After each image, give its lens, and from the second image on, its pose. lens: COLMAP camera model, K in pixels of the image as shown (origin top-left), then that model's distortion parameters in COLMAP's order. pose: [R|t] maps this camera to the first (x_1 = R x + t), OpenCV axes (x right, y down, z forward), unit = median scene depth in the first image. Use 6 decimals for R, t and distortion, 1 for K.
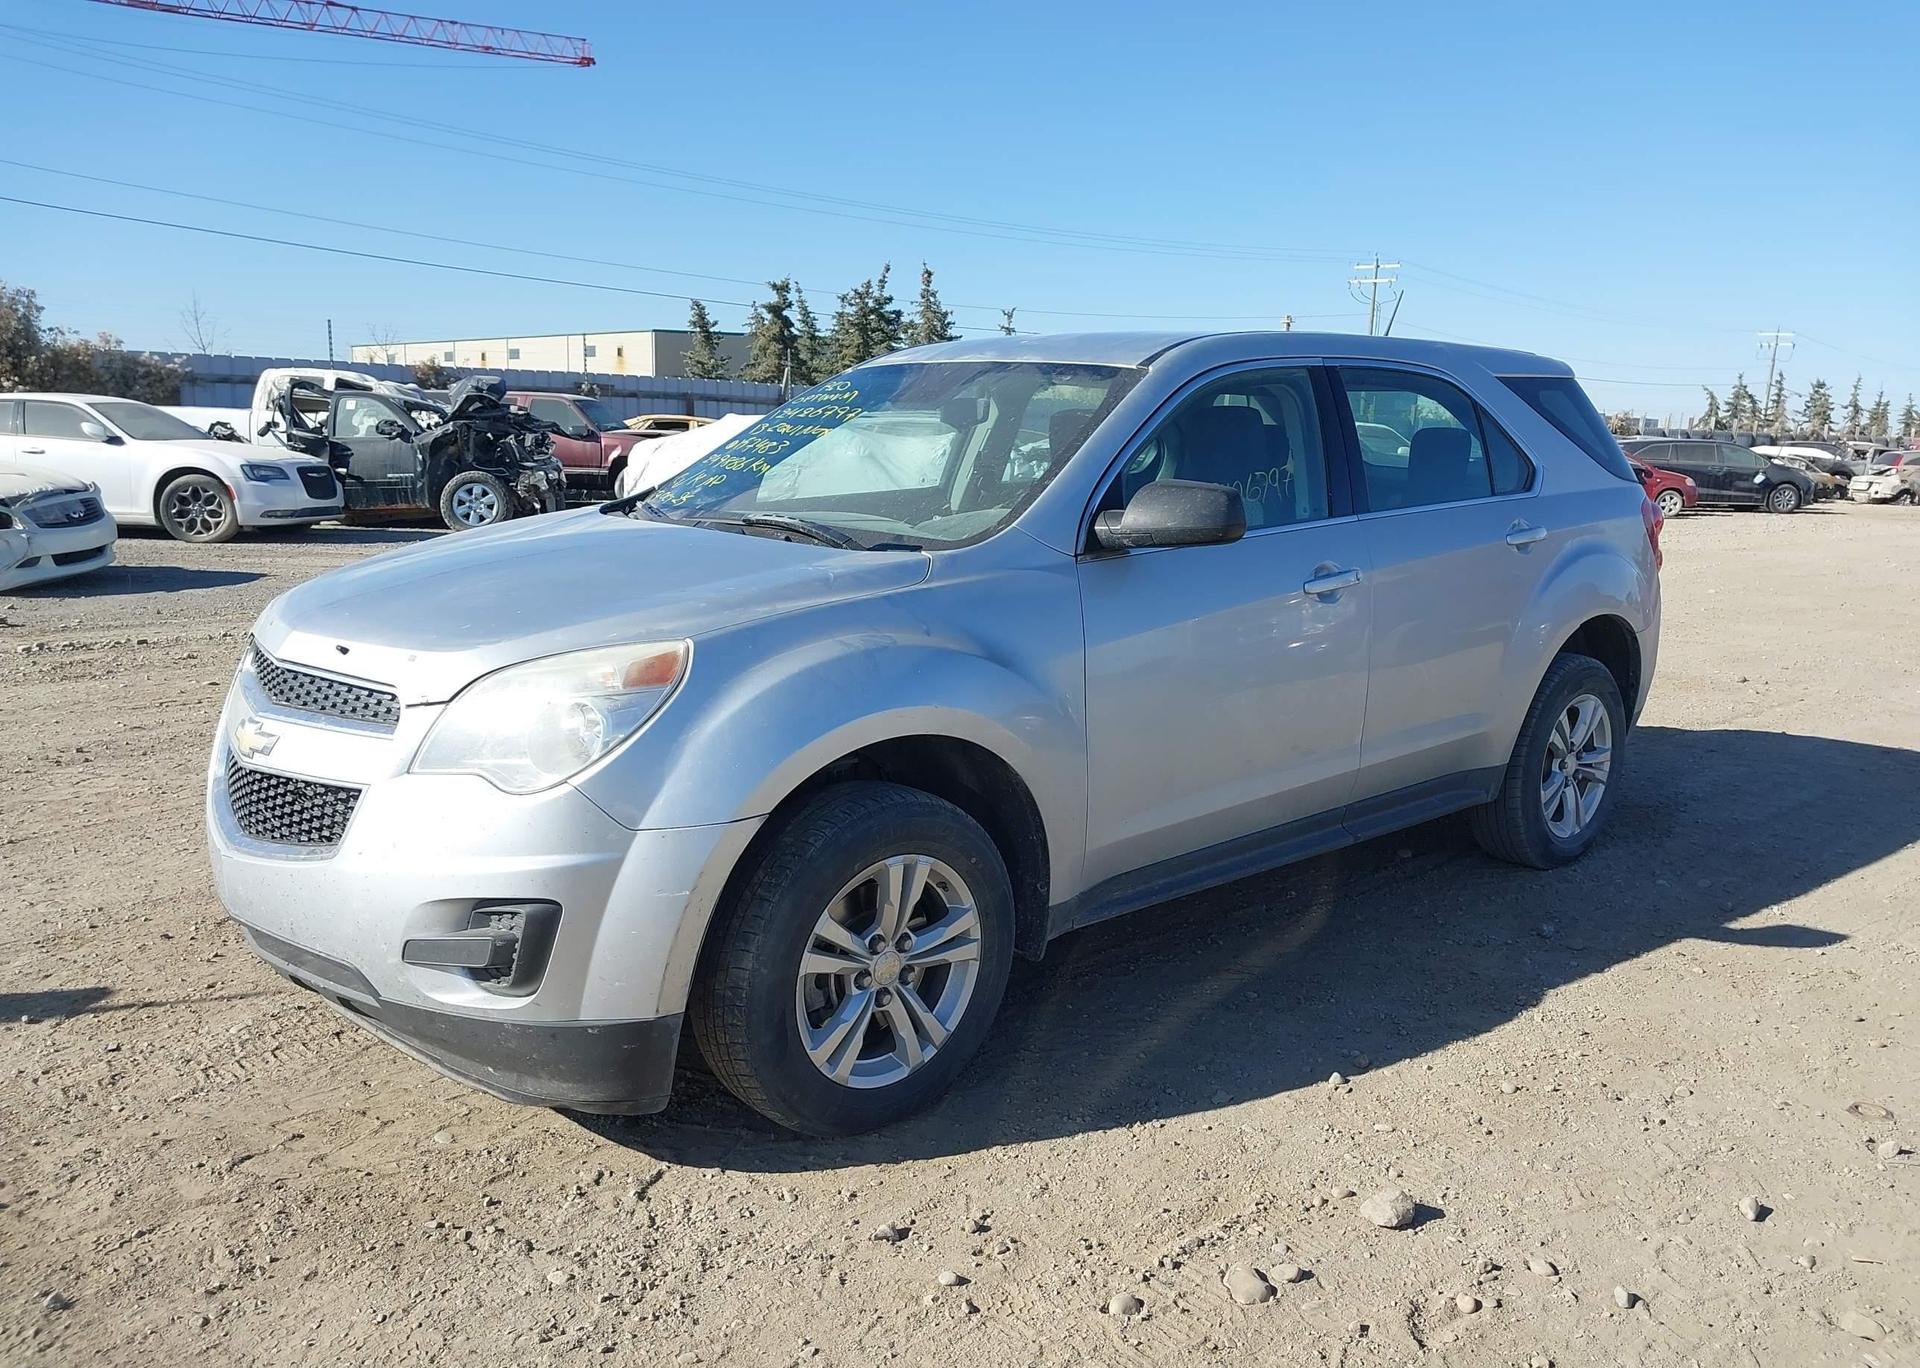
lens RADIAL K [[1501.8, 0, 969.3], [0, 1501.8, 680.1], [0, 0, 1]] dist [0.064426, -0.112449]
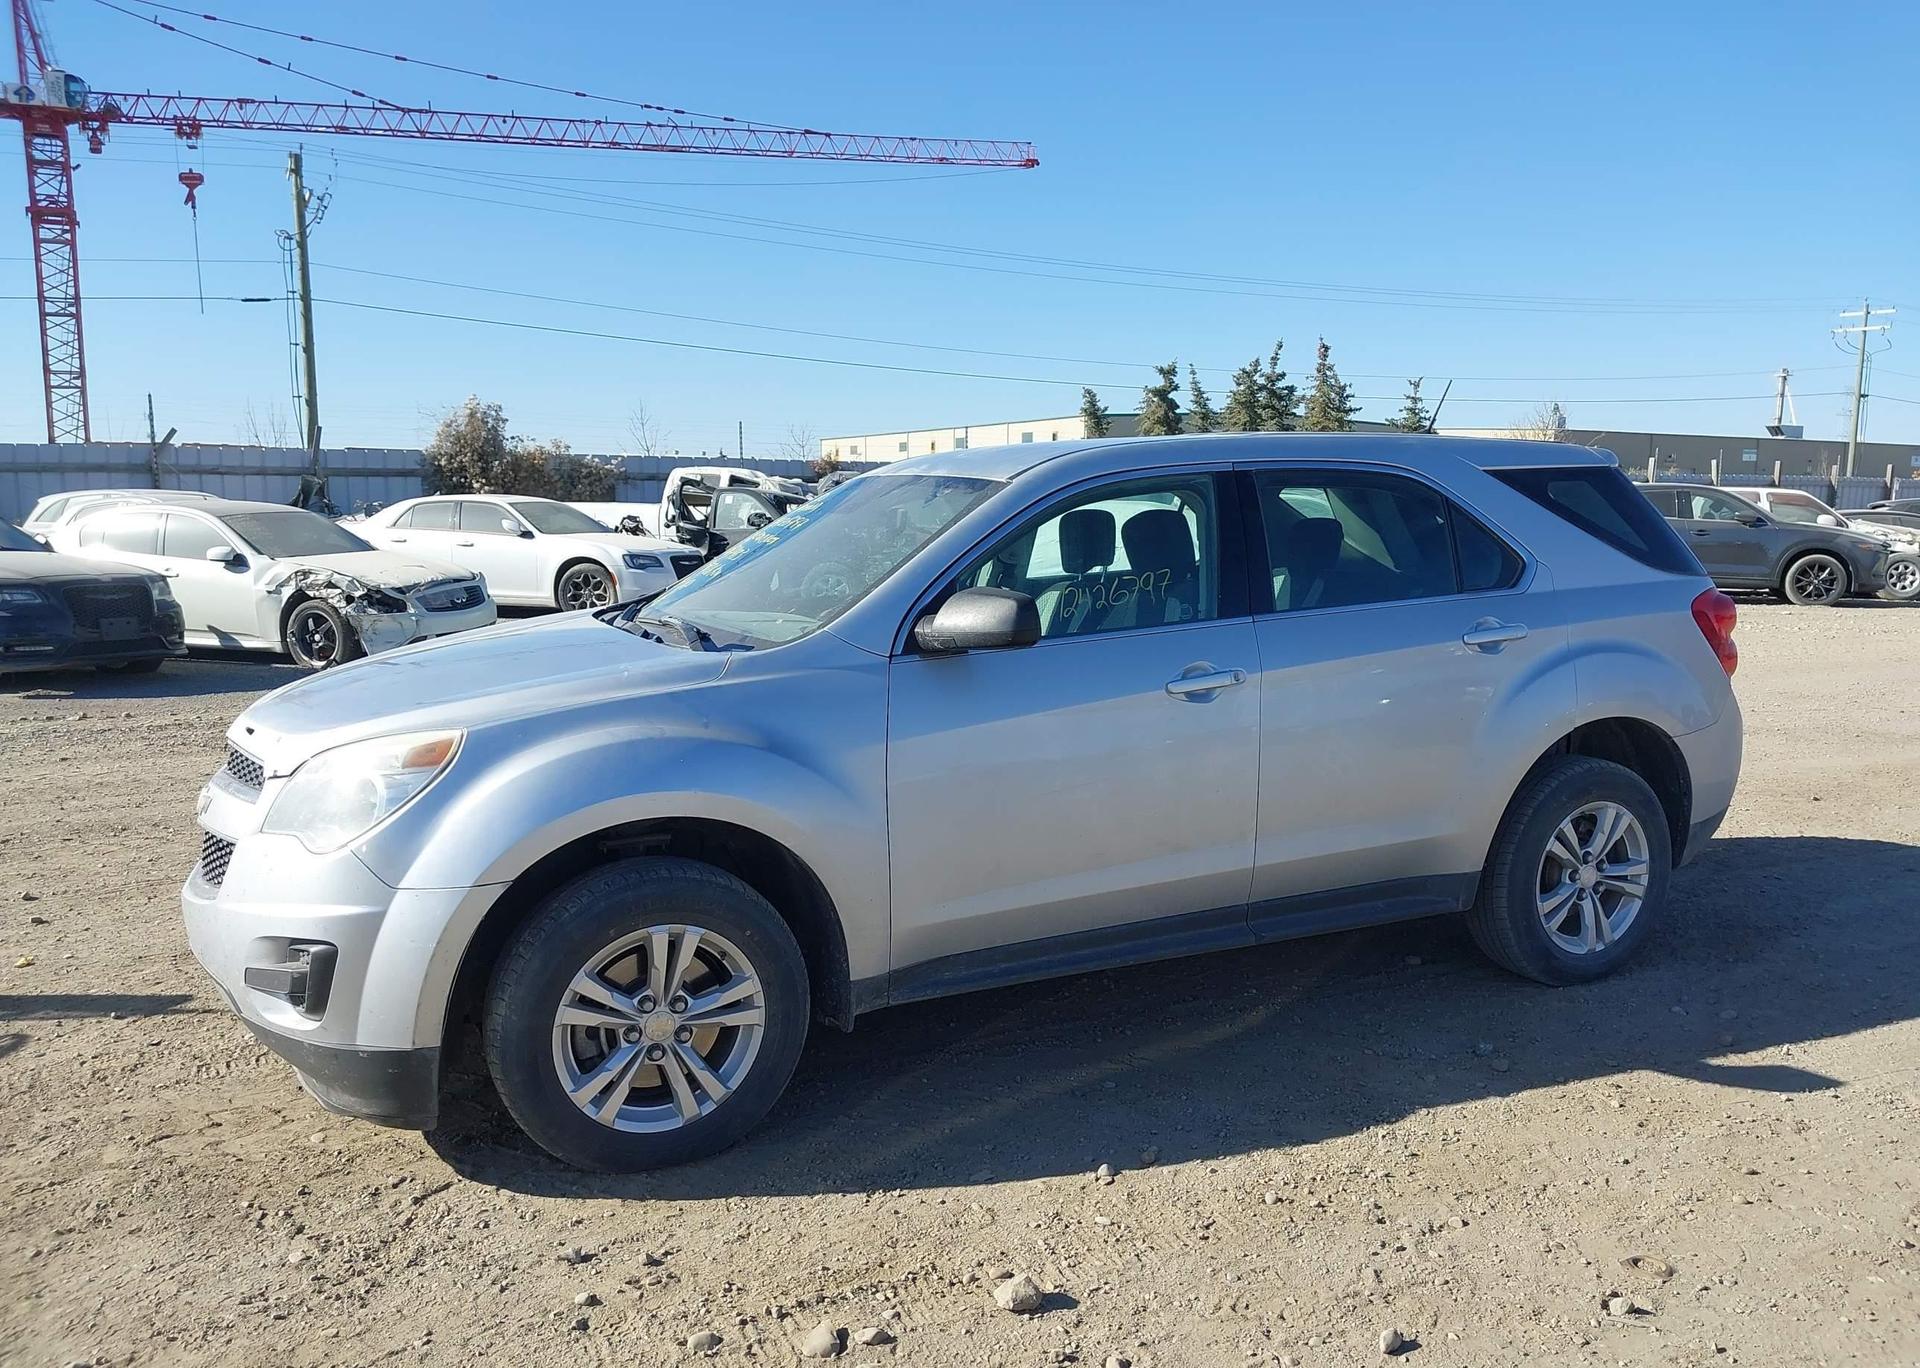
lens RADIAL K [[1502.1, 0, 960.0], [0, 1502.1, 684.0], [0, 0, 1]] dist [0.014919, -0.018930]
pose [[0.957558, 0.013936, -0.287905, 0.376341], [-0.027273, 0.998730, -0.042364, -0.016556], [0.286949, 0.048418, 0.956722, -0.014062]]
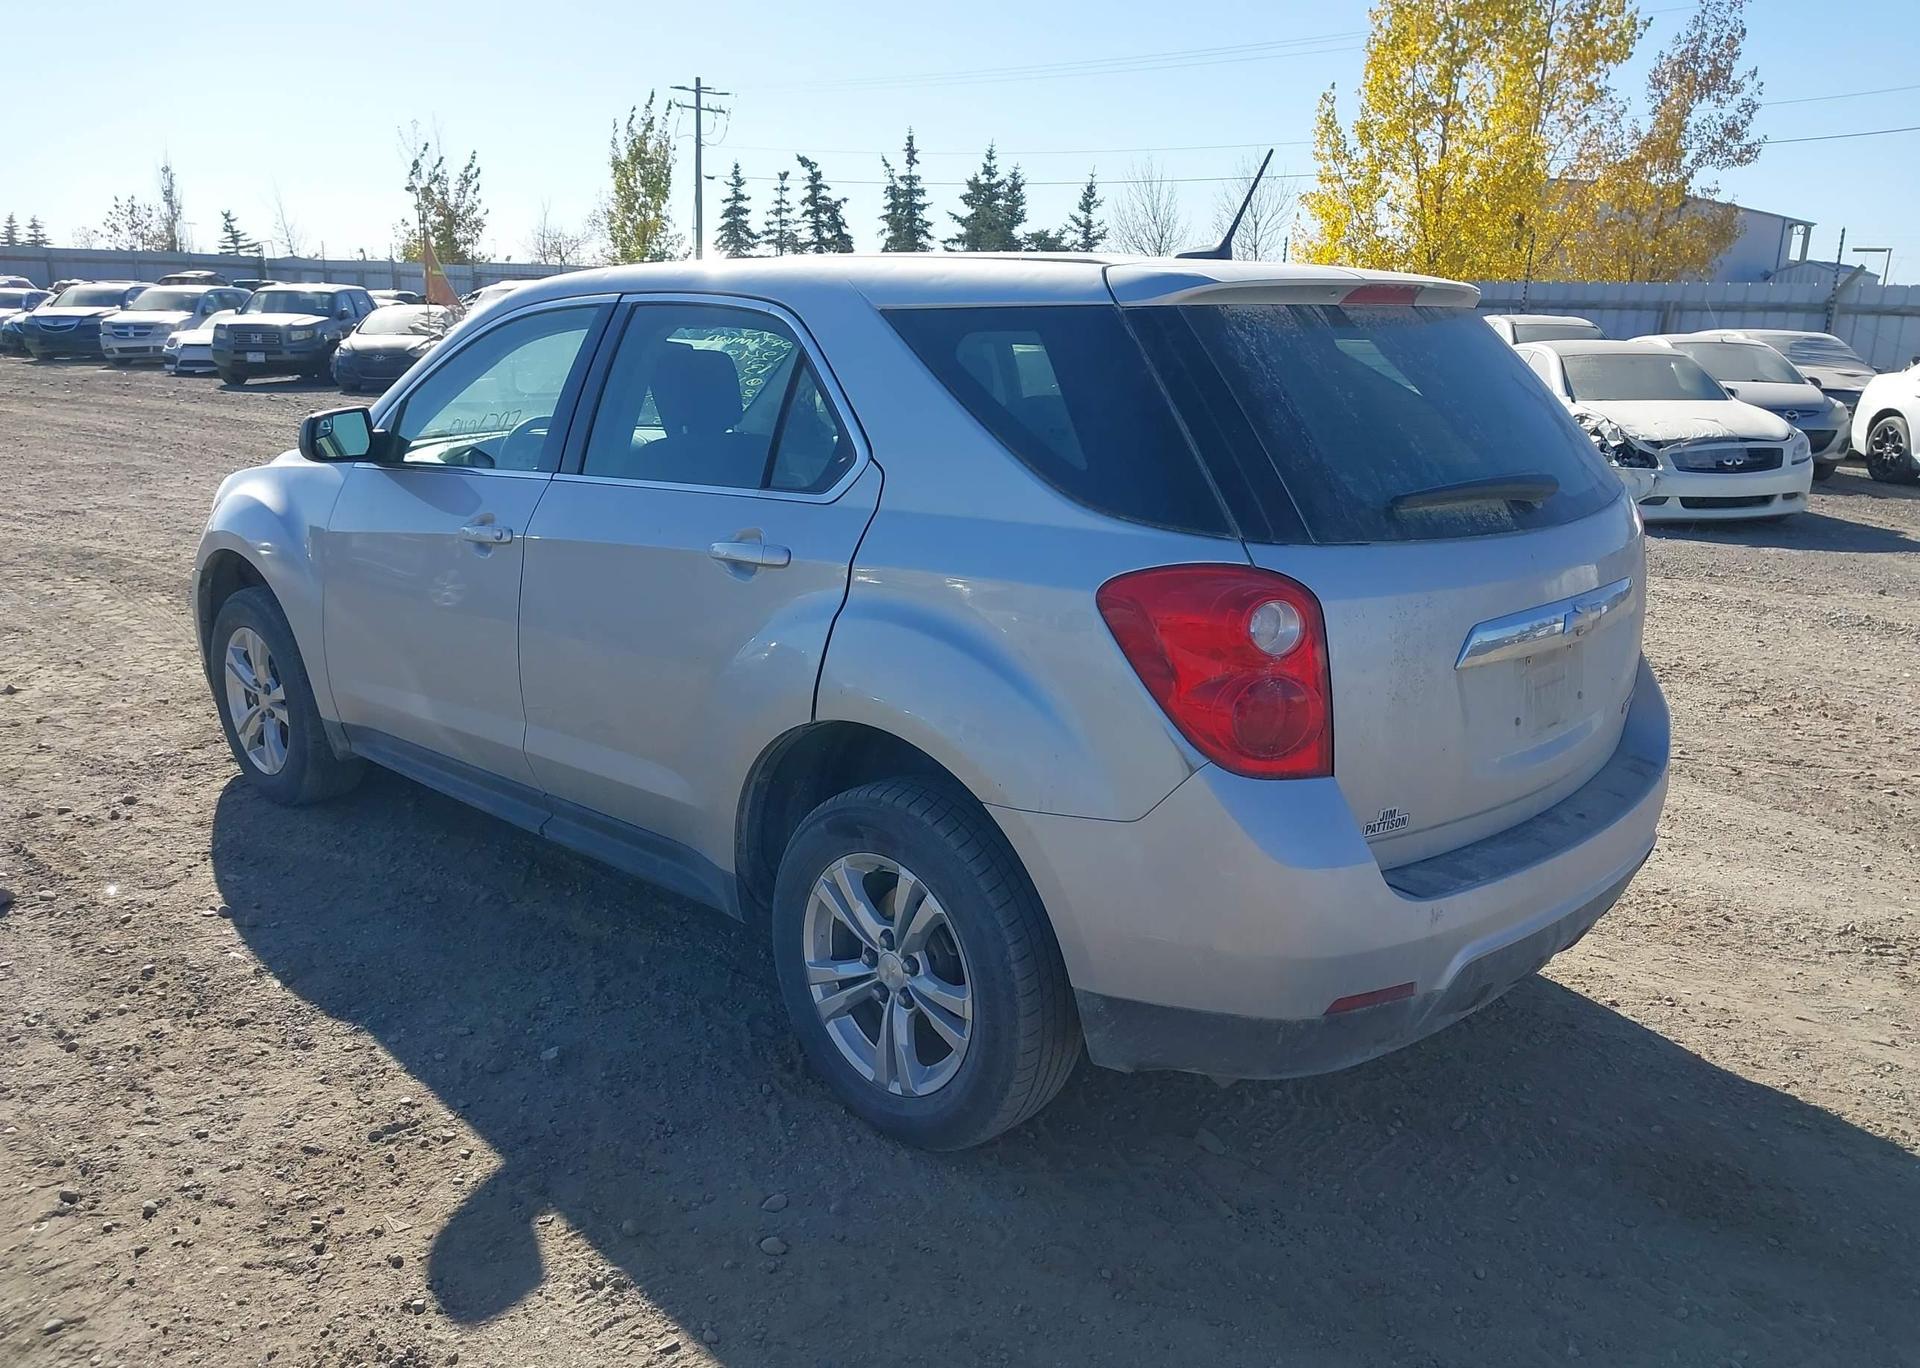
lens RADIAL K [[1489.5, 0, 953.3], [0, 1489.5, 682.3], [0, 0, 1]] dist [0.017766, -0.013050]
pose [[0.078663, 0.219091, -0.972528, 1.209776], [-0.187020, 0.961474, 0.201473, -0.223057], [0.979202, 0.166034, 0.116607, 1.211284]]
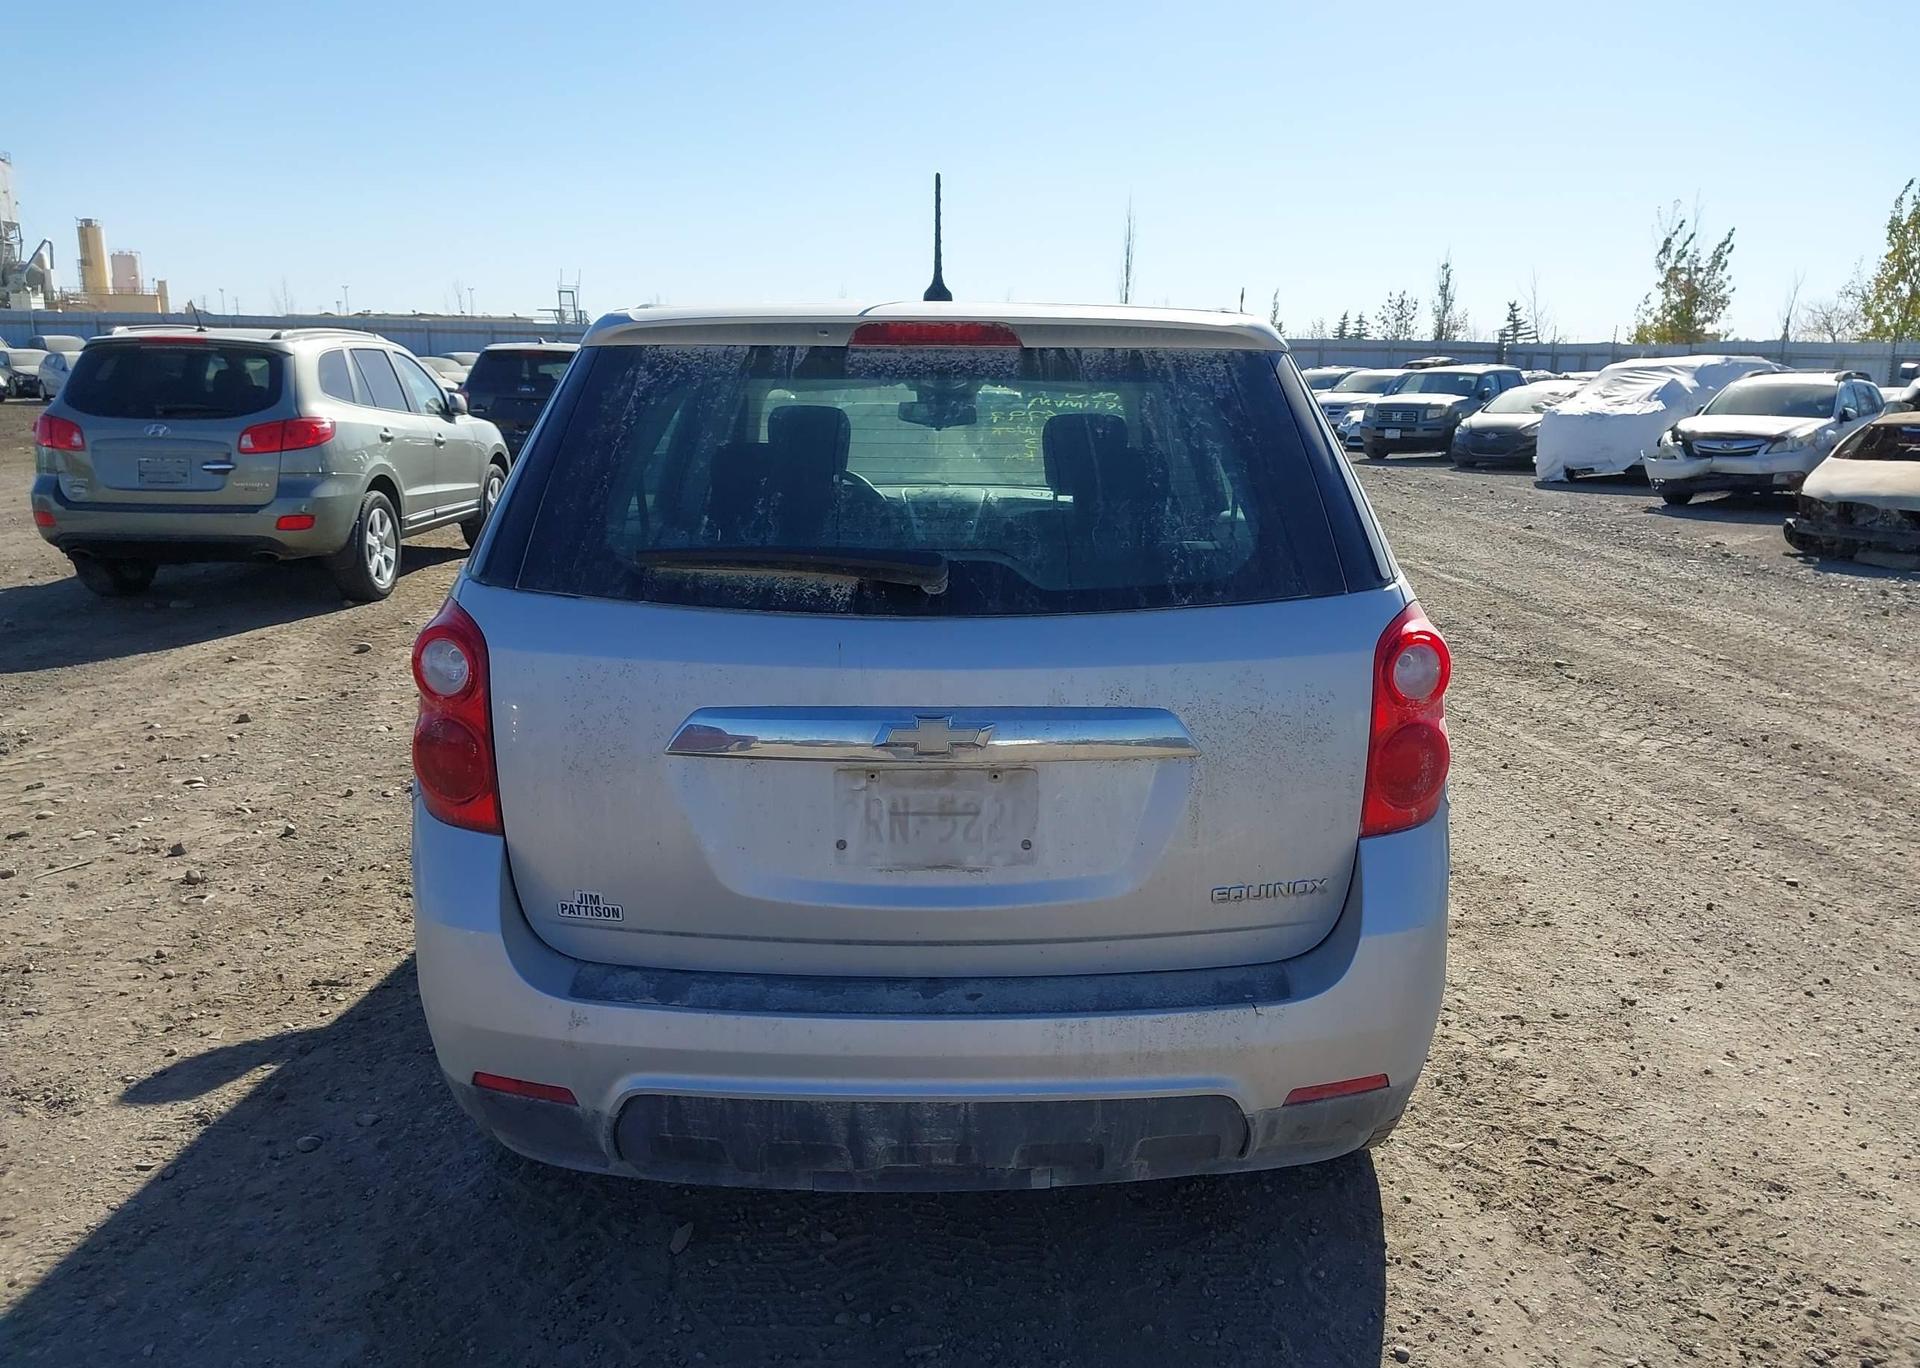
lens RADIAL K [[1482.3, 0, 960.0], [0, 1482.3, 684.0], [0, 0, 1]] dist [0.005164, 0.011233]
pose [[-0.648055, 0.124363, -0.751371, 0.944541], [-0.158294, 0.943038, 0.292615, -0.342830], [0.744962, 0.308568, -0.591454, 1.896027]]
